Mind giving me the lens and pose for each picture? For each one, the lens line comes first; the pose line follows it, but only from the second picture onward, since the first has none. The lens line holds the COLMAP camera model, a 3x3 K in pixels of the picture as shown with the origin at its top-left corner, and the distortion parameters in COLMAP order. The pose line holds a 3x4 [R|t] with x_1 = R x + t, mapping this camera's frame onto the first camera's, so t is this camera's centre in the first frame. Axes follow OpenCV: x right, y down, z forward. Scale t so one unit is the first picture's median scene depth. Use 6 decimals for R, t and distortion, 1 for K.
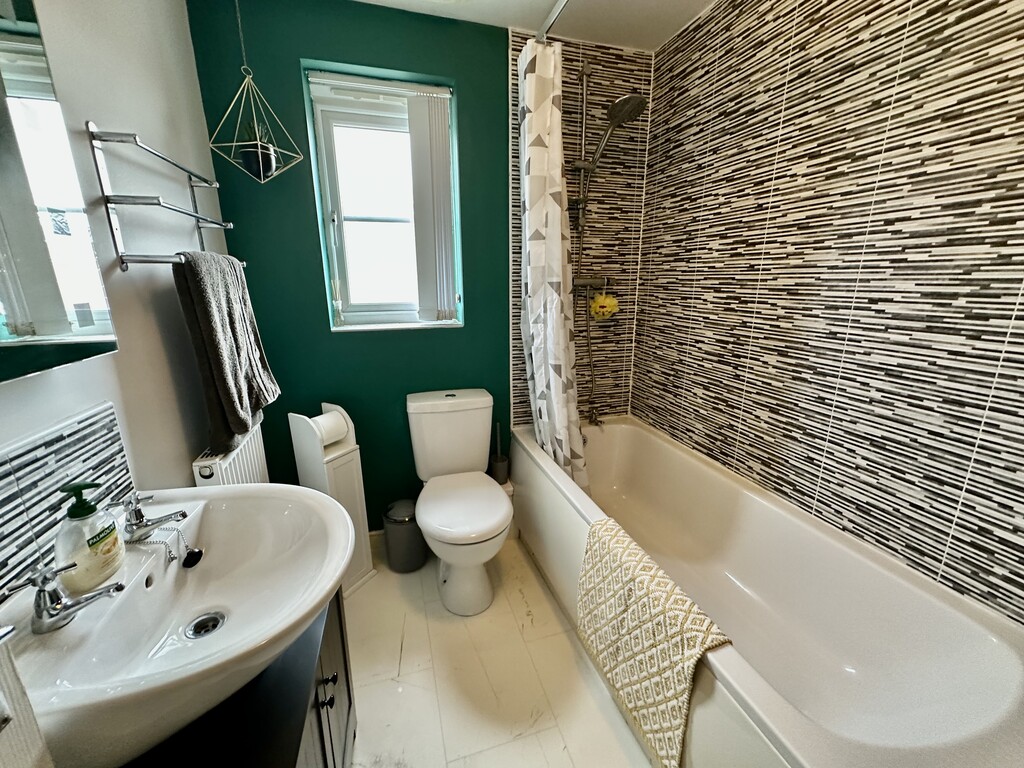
lens RADIAL K [[408.2, 0, 512.5], [0, 408.2, 383.9], [0, 0, 1]] dist [-0.003470, 0.000851]
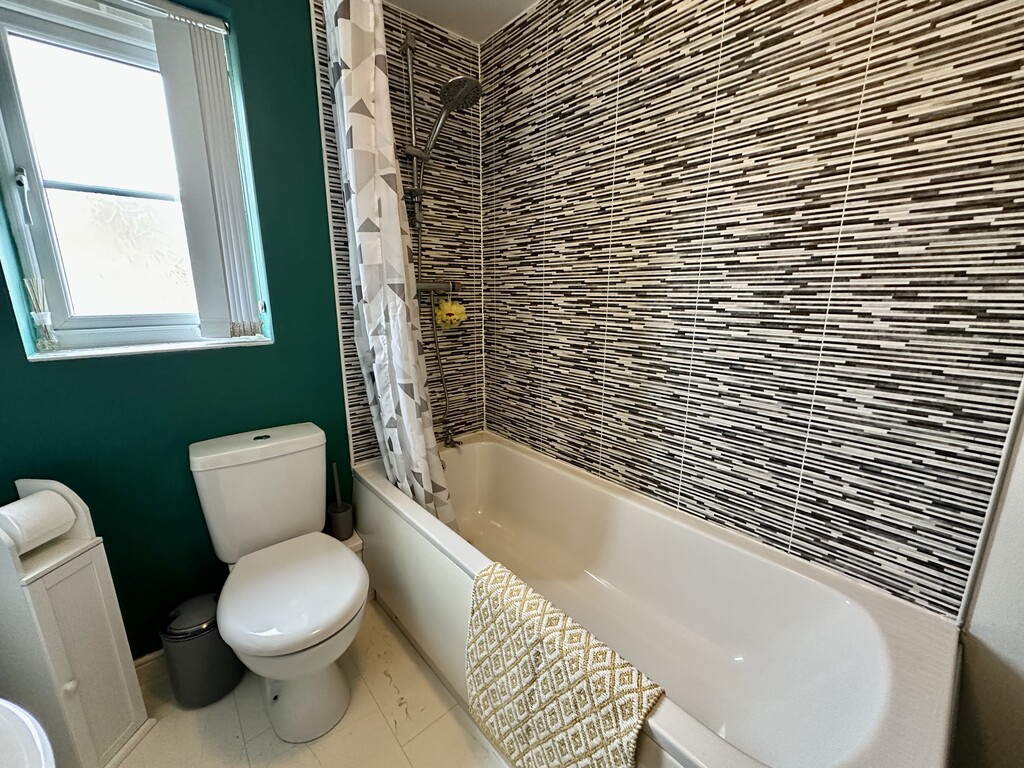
lens RADIAL K [[408.2, 0, 510.8], [0, 408.2, 382.7], [0, 0, 1]] dist [-0.003470, 0.000851]
pose [[0.916483, -0.083129, 0.391343, -0.024825], [0.096118, 0.995276, -0.013681, -0.020487], [-0.388357, 0.050153, 0.920143, 0.179488]]
